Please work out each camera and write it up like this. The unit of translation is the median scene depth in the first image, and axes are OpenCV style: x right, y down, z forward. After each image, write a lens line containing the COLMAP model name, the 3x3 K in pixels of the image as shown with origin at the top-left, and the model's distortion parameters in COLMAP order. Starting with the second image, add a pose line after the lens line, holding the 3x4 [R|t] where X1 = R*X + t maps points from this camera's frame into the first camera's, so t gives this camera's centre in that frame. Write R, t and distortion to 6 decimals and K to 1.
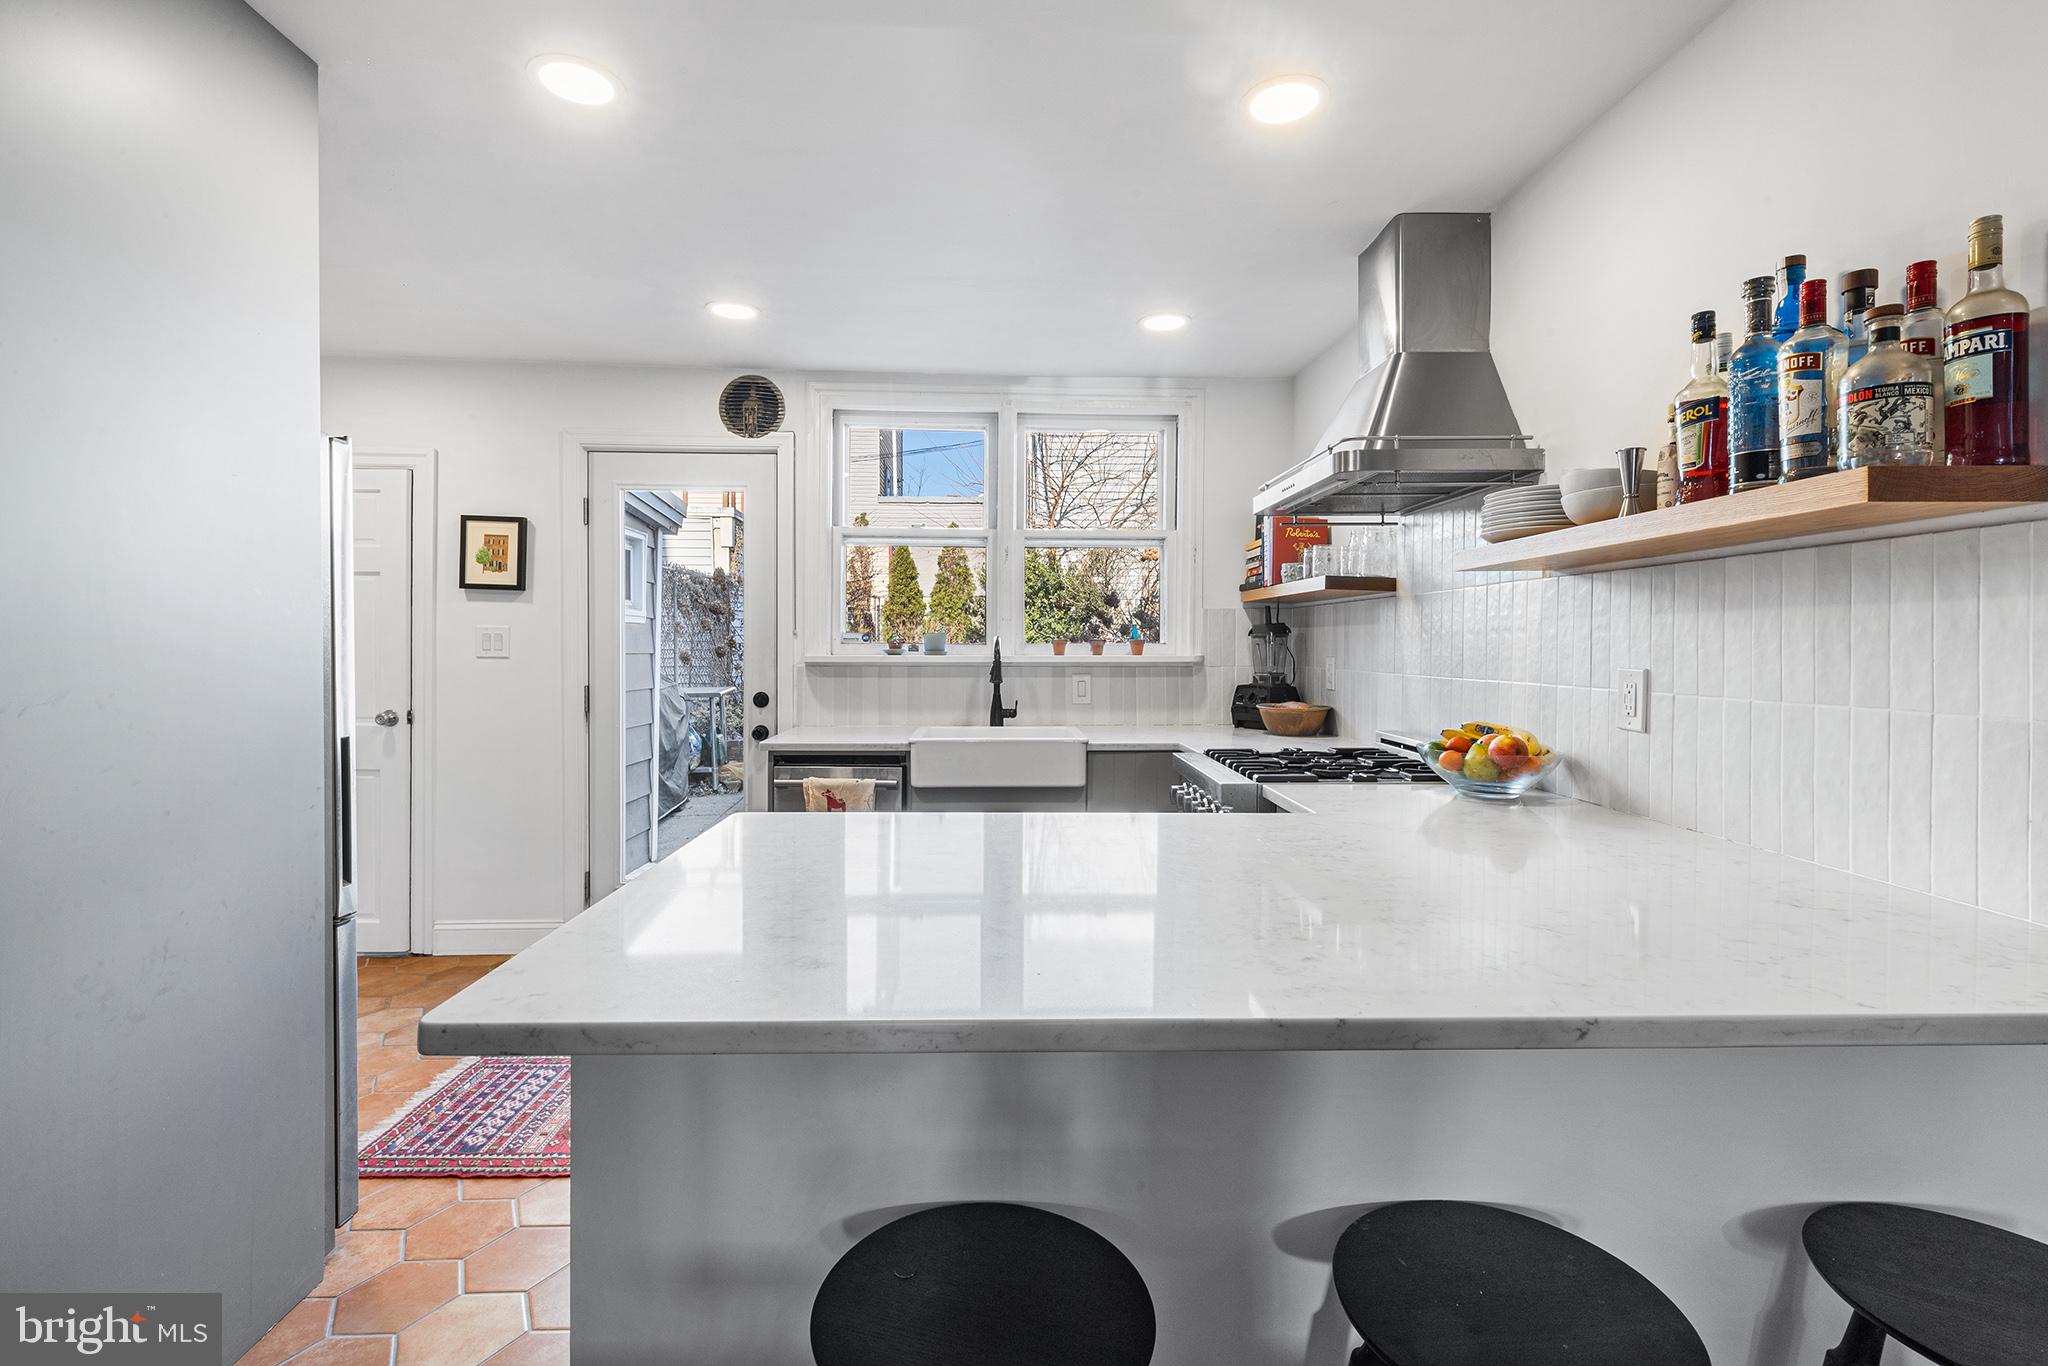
lens RADIAL K [[927.2, 0, 1024.8], [0, 927.2, 649.8], [0, 0, 1]] dist [0.007391, -0.001816]
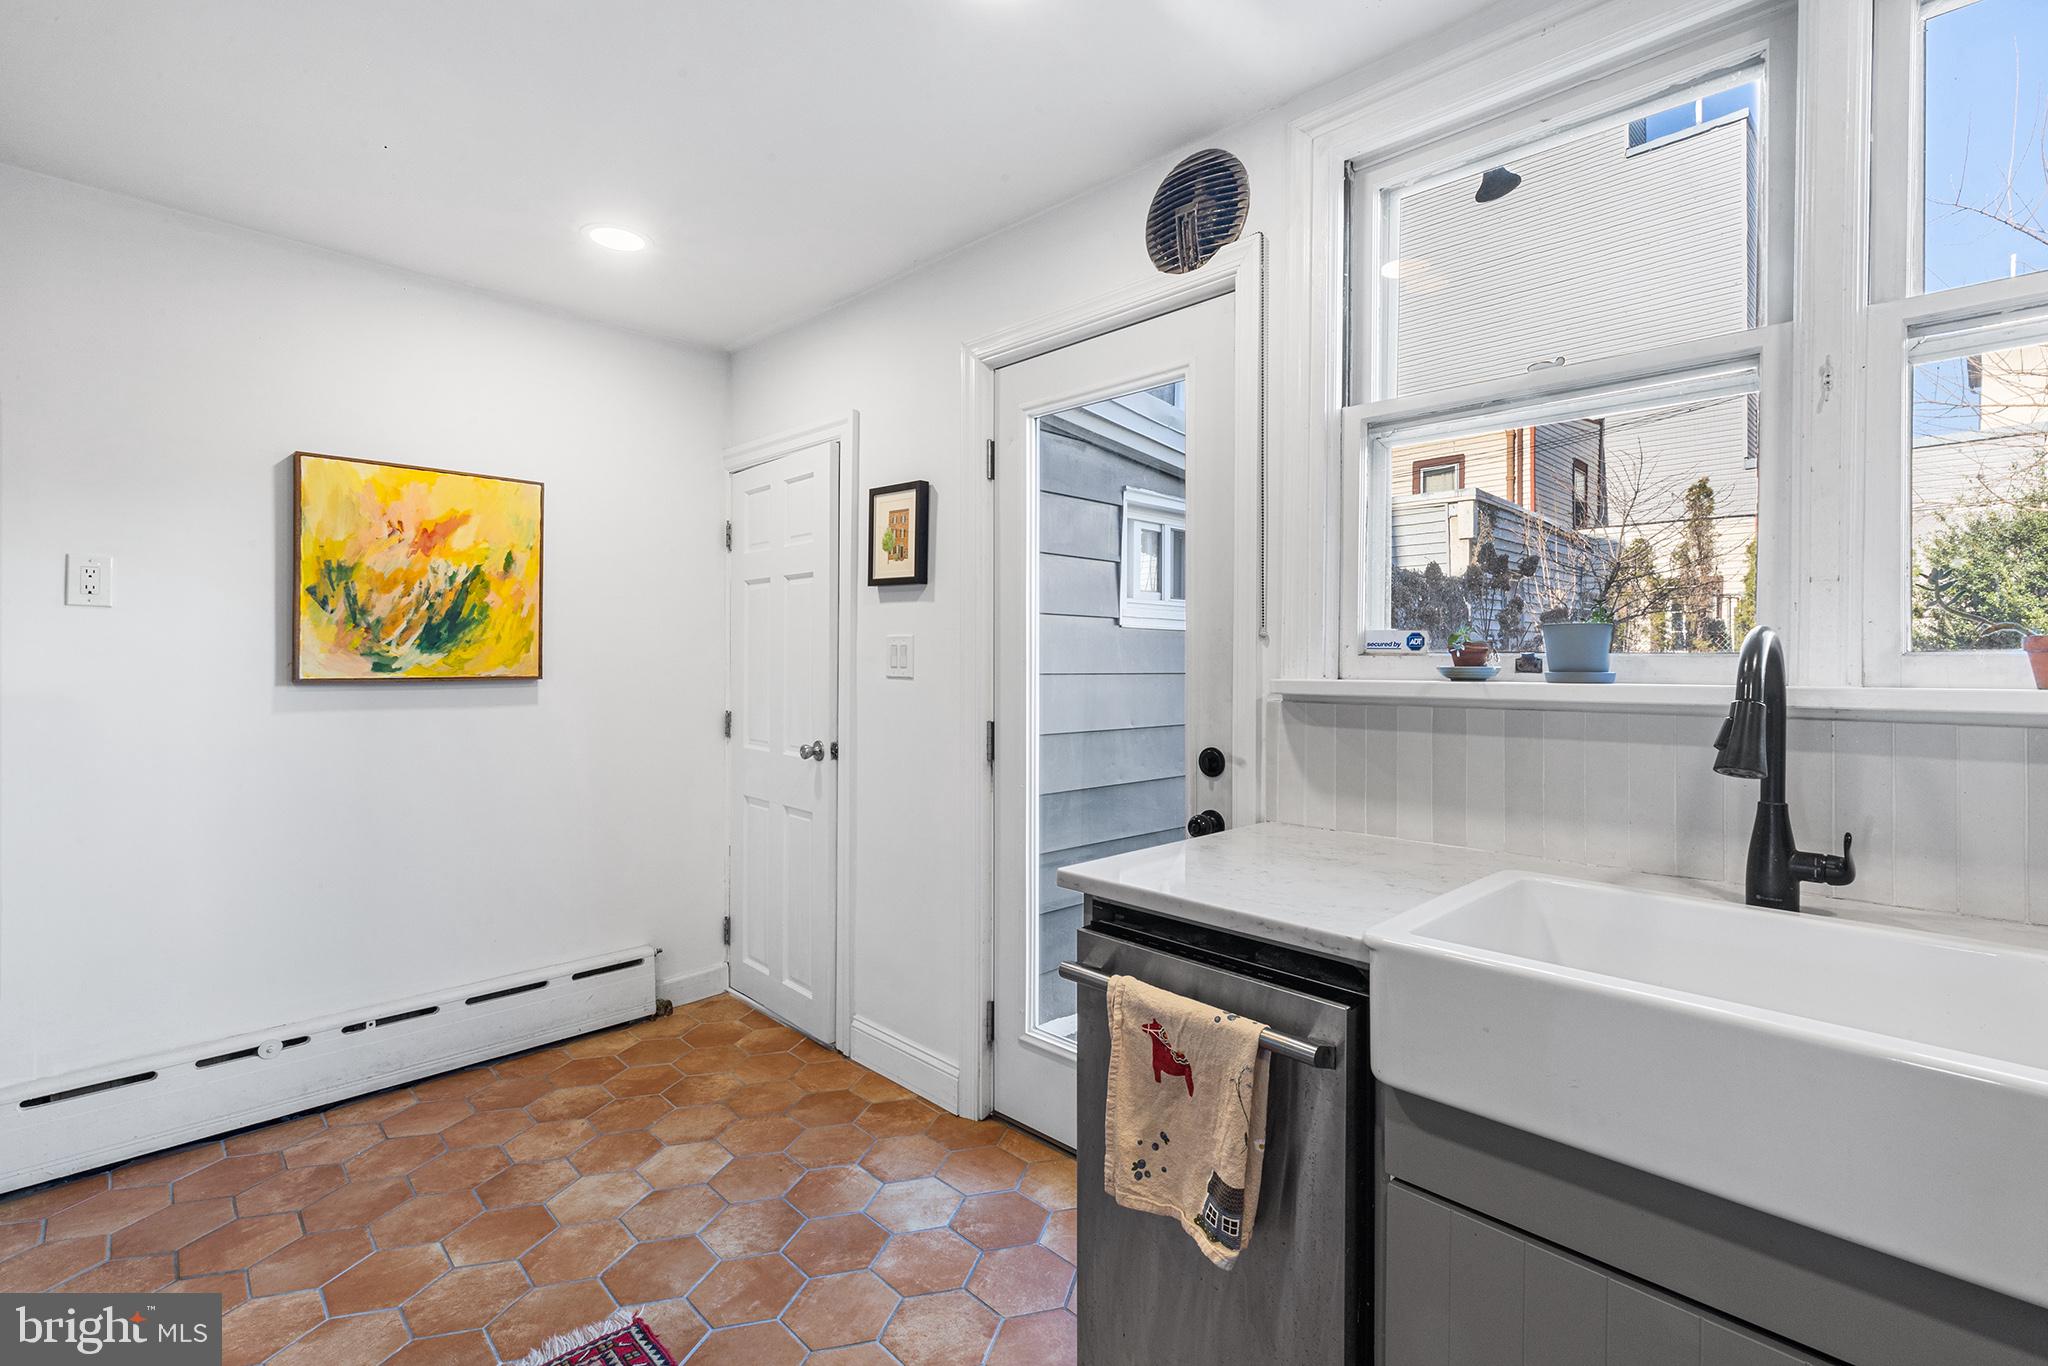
lens RADIAL K [[927.2, 0, 1015.6], [0, 927.2, 668.4], [0, 0, 1]] dist [0.007391, -0.001816]
pose [[0.665021, 0.002070, -0.746822, 0.038197], [-0.002988, 0.999996, 0.000112, 0.000537], [0.746819, 0.002157, 0.665024, 0.597865]]
